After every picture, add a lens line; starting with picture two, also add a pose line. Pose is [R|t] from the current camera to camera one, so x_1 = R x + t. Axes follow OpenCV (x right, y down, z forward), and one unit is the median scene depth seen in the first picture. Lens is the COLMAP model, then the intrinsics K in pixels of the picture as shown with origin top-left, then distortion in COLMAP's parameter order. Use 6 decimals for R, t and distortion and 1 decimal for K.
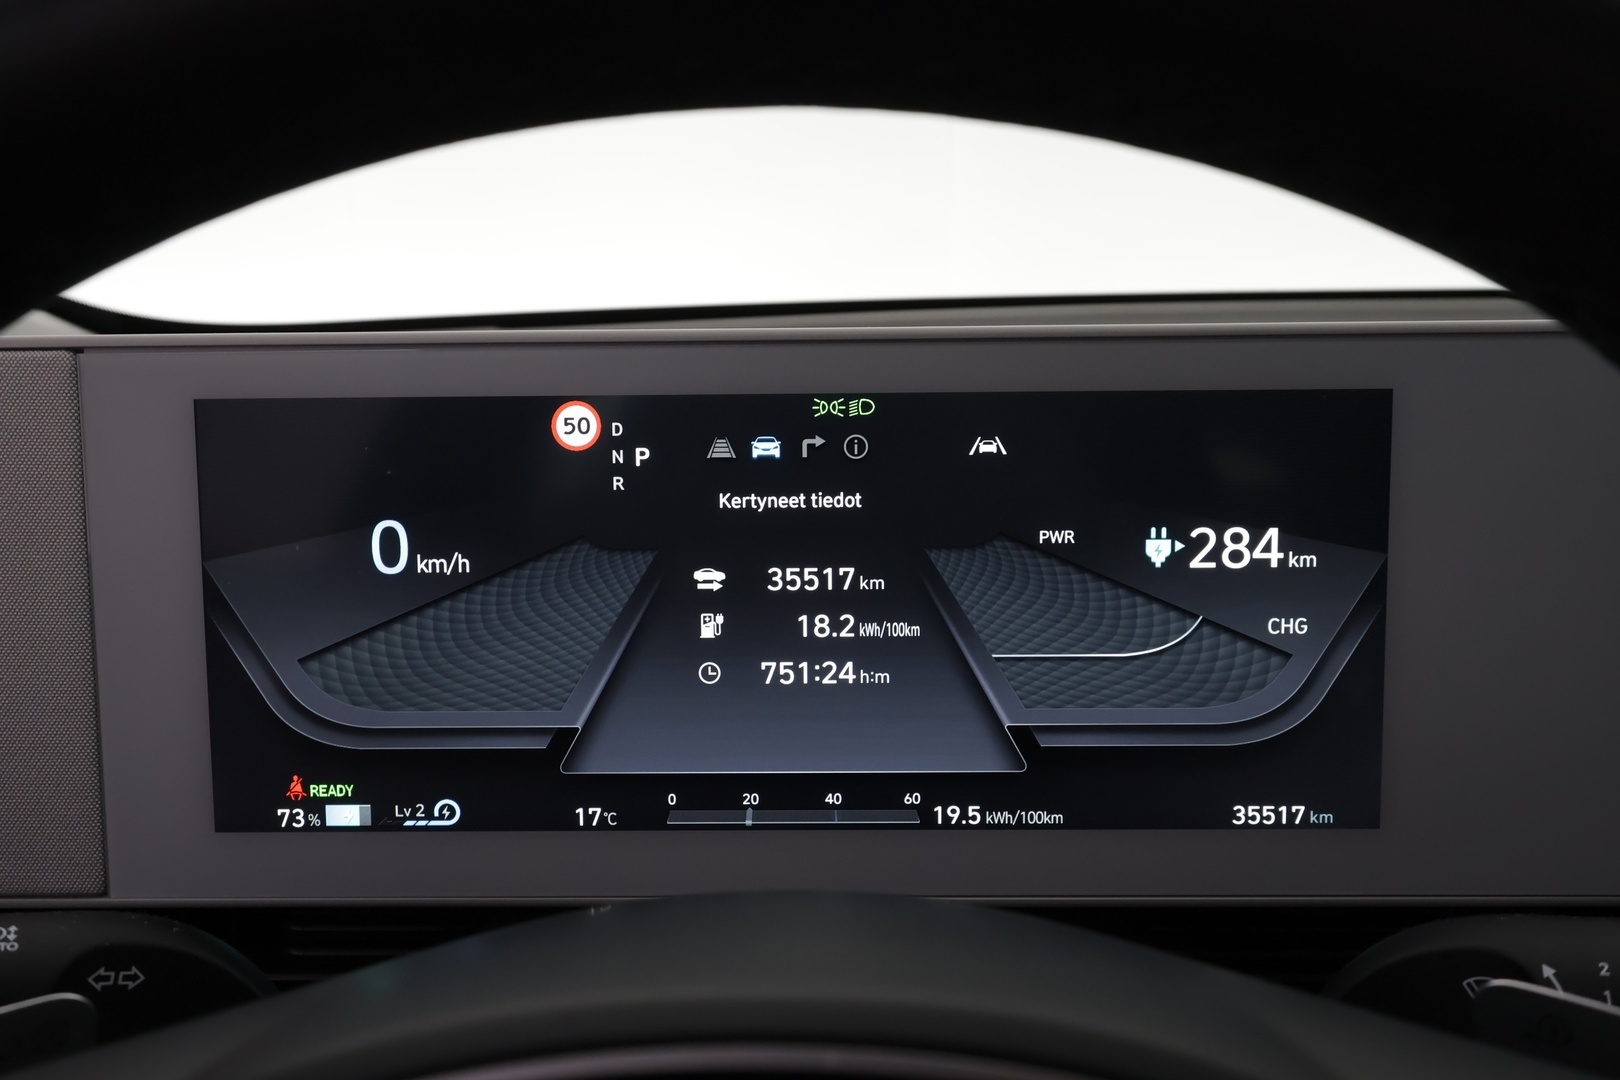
lens RADIAL K [[1322.3, 0, 808.9], [0, 1322.3, 636.8], [0, 0, 1]] dist [0.060433, 0.003752]
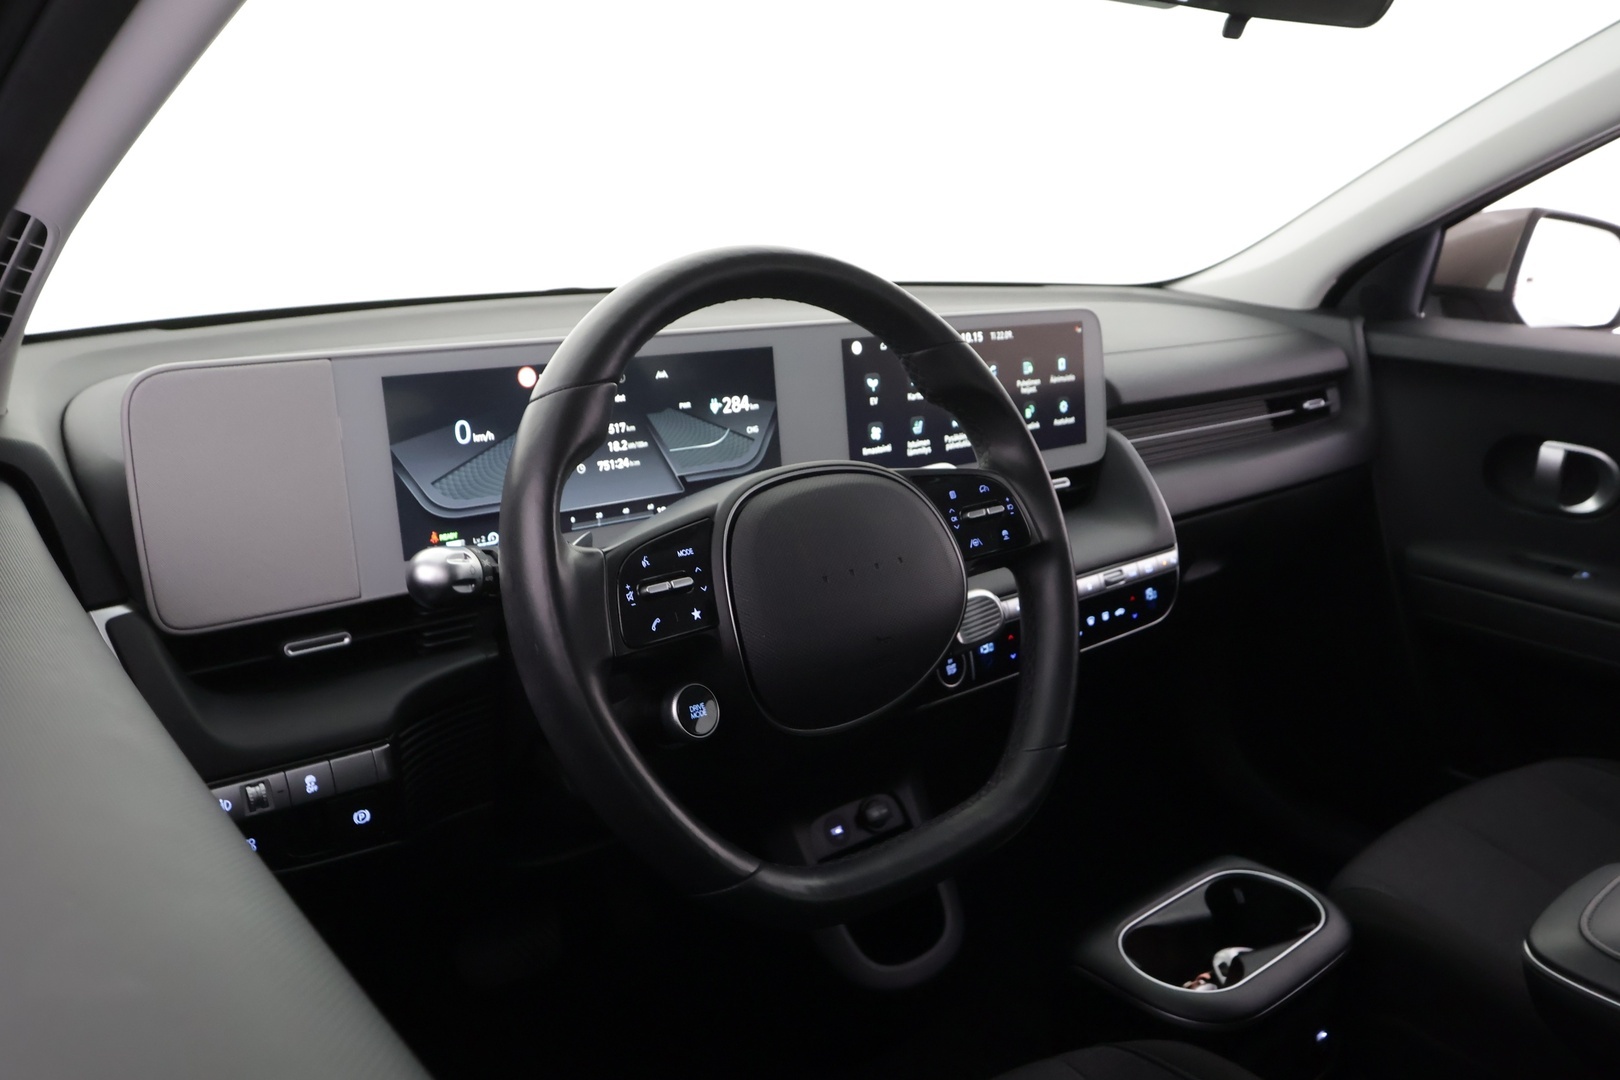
lens RADIAL K [[1322.3, 0, 808.7], [0, 1322.3, 541.1], [0, 0, 1]] dist [0.060433, 0.003752]
pose [[0.734239, -0.151005, 0.661884, -1.479704], [0.085439, 0.987751, 0.130570, -0.133098], [-0.673493, -0.039319, 0.738147, -1.207674]]
